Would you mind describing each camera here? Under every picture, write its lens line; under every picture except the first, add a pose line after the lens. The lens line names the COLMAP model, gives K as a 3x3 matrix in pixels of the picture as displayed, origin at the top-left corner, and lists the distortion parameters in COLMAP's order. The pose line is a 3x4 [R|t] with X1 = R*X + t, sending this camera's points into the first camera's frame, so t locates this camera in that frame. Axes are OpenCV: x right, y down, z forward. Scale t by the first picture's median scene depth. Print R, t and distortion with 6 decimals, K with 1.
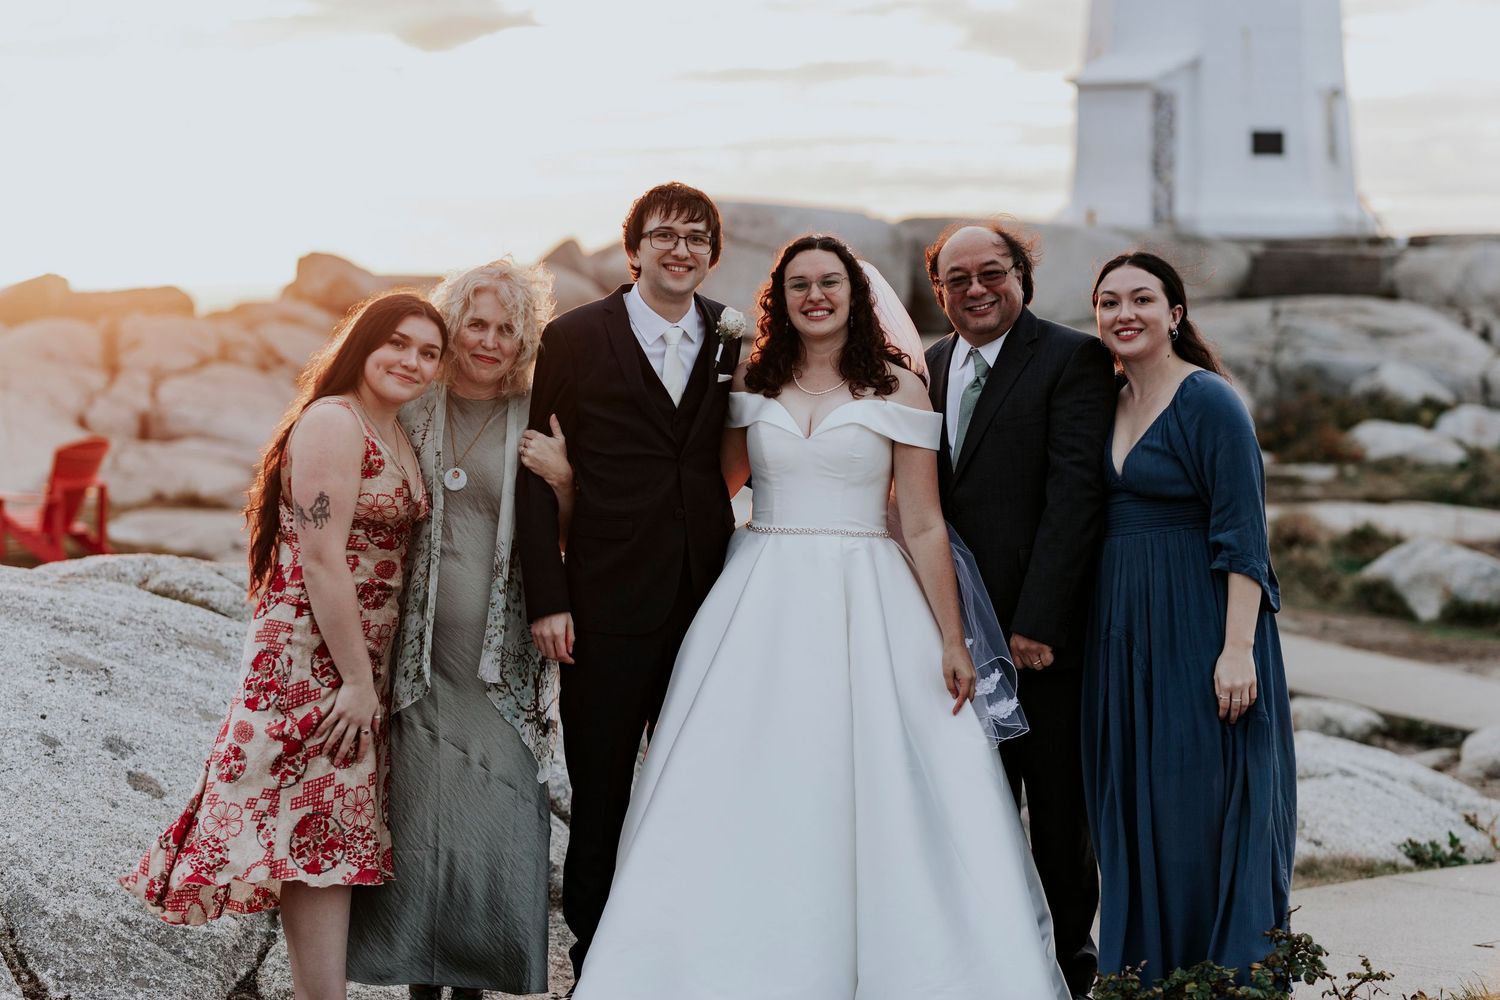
lens RADIAL K [[3687.5, 0, 750.0], [0, 3687.5, 500.0], [0, 0, 1]] dist [-0.060398, -0.295306]
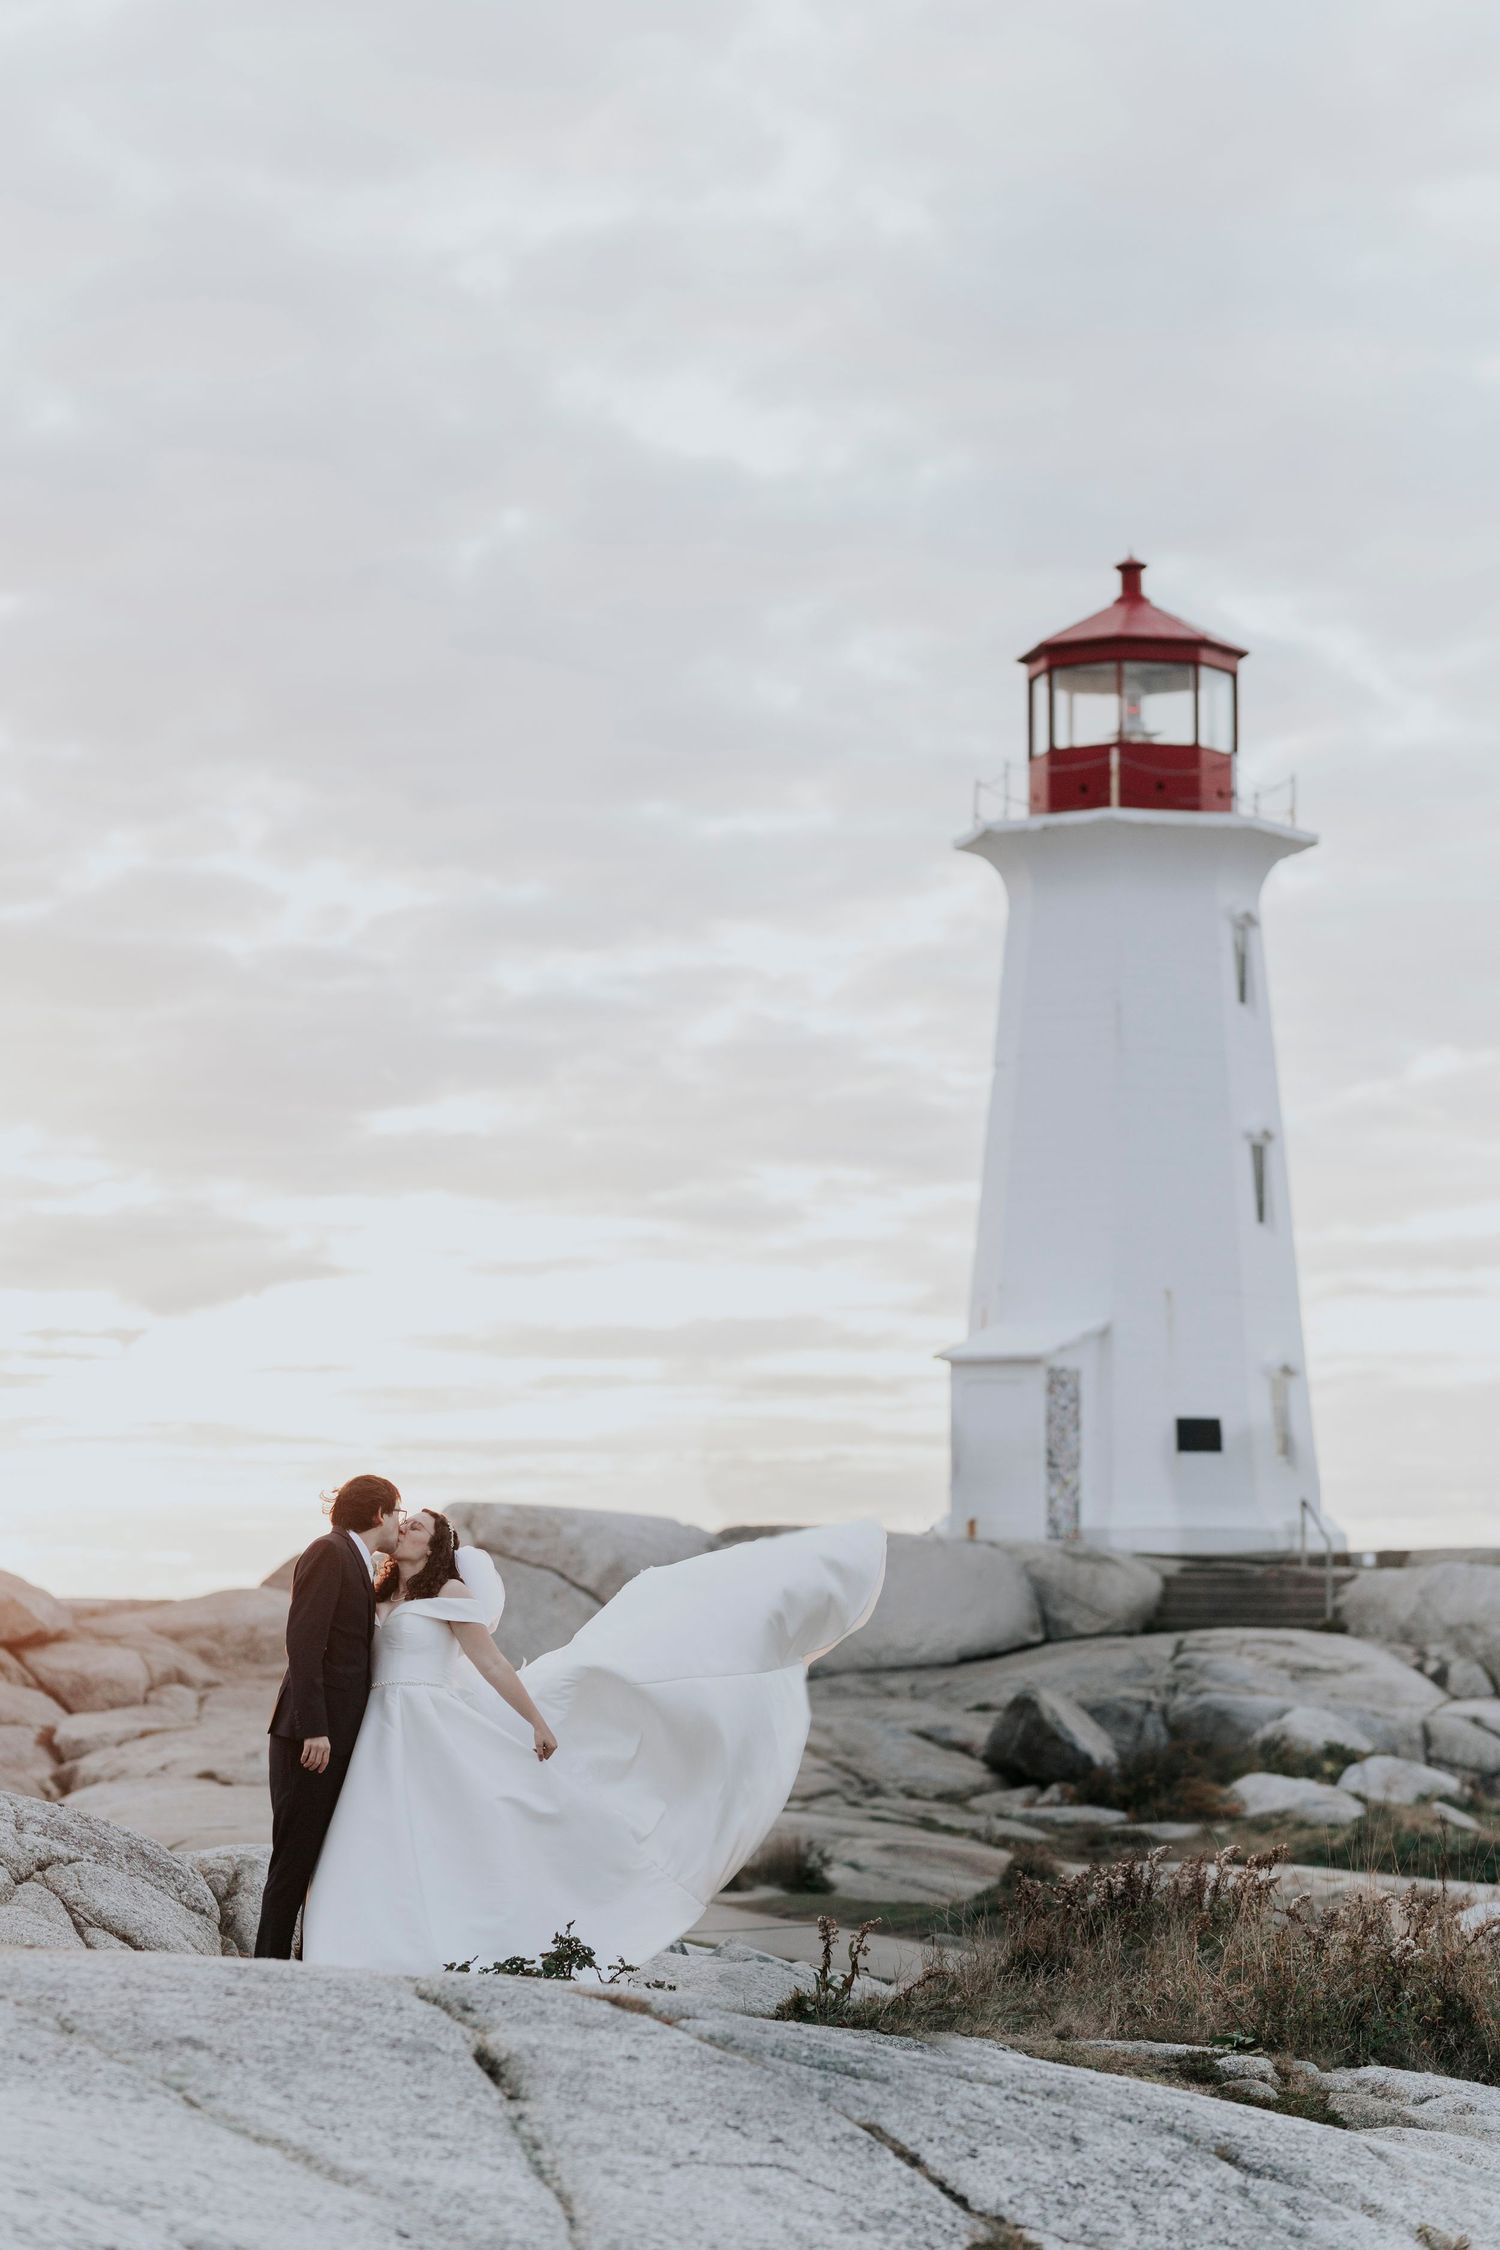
lens RADIAL K [[5531.3, 0, 750.0], [0, 5531.3, 1125.0], [0, 0, 1]] dist [-0.060398, -0.295306]
pose [[0.999793, 0.004254, 0.019882, 0.101488], [-0.001178, 0.988346, -0.152220, 0.077075], [-0.020298, 0.152165, 0.988147, -0.770272]]
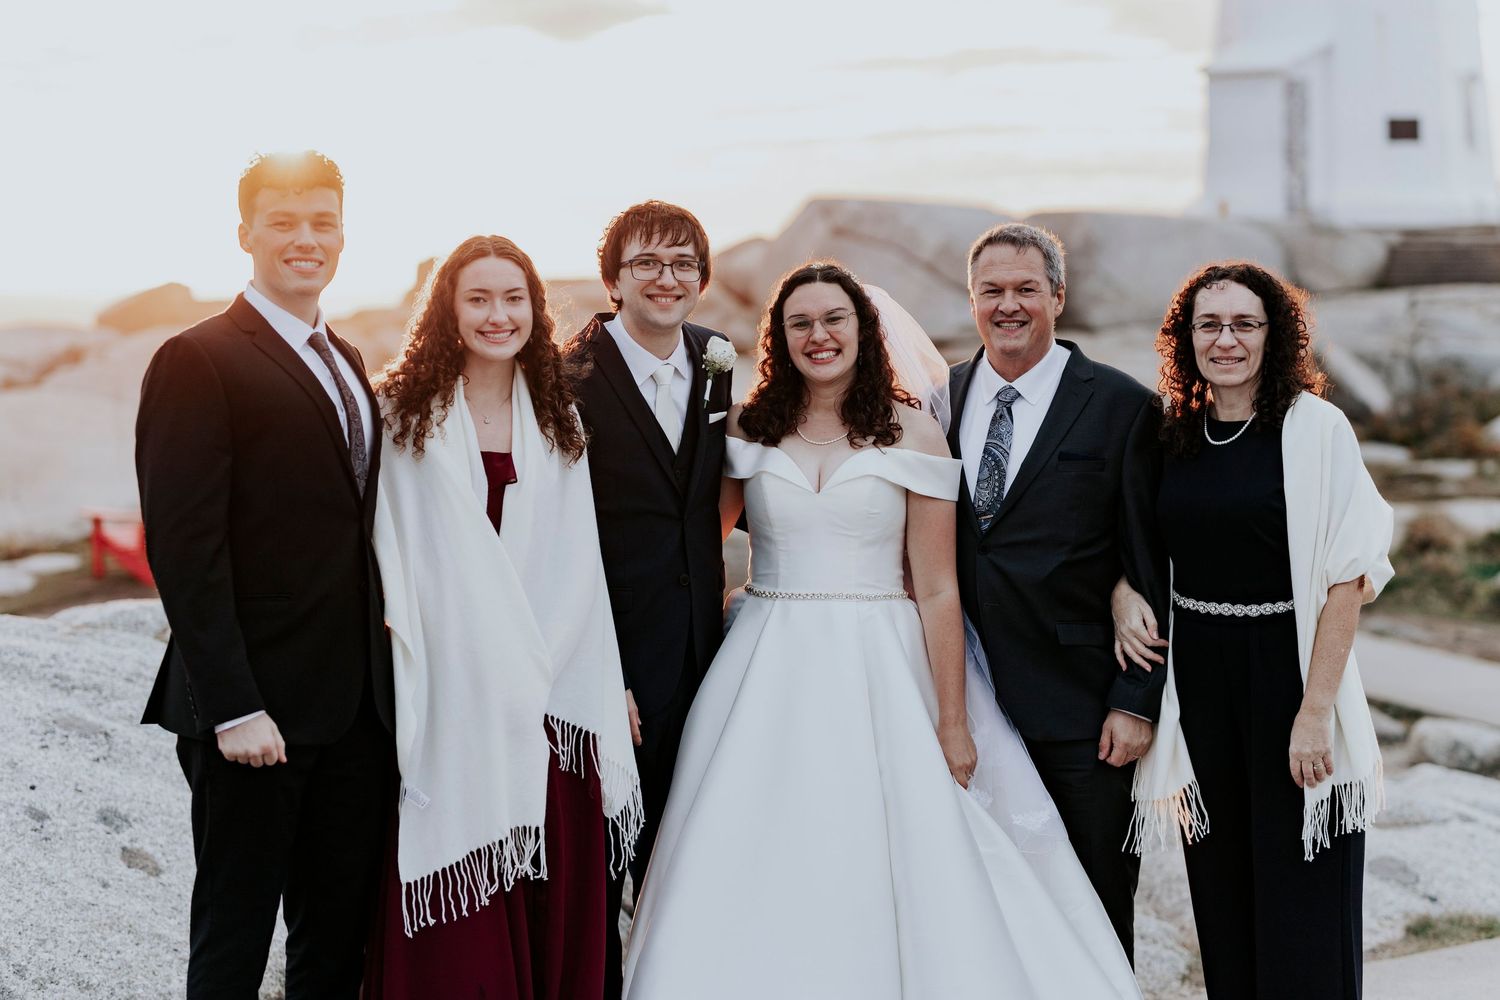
lens RADIAL K [[3687.5, 0, 750.0], [0, 3687.5, 500.0], [0, 0, 1]] dist [-0.060398, -0.295306]
pose [[0.999073, -0.015350, -0.040217, 0.022993], [0.015402, 0.999881, 0.000999, -0.010104], [0.040197, -0.001617, 0.999190, 0.078773]]
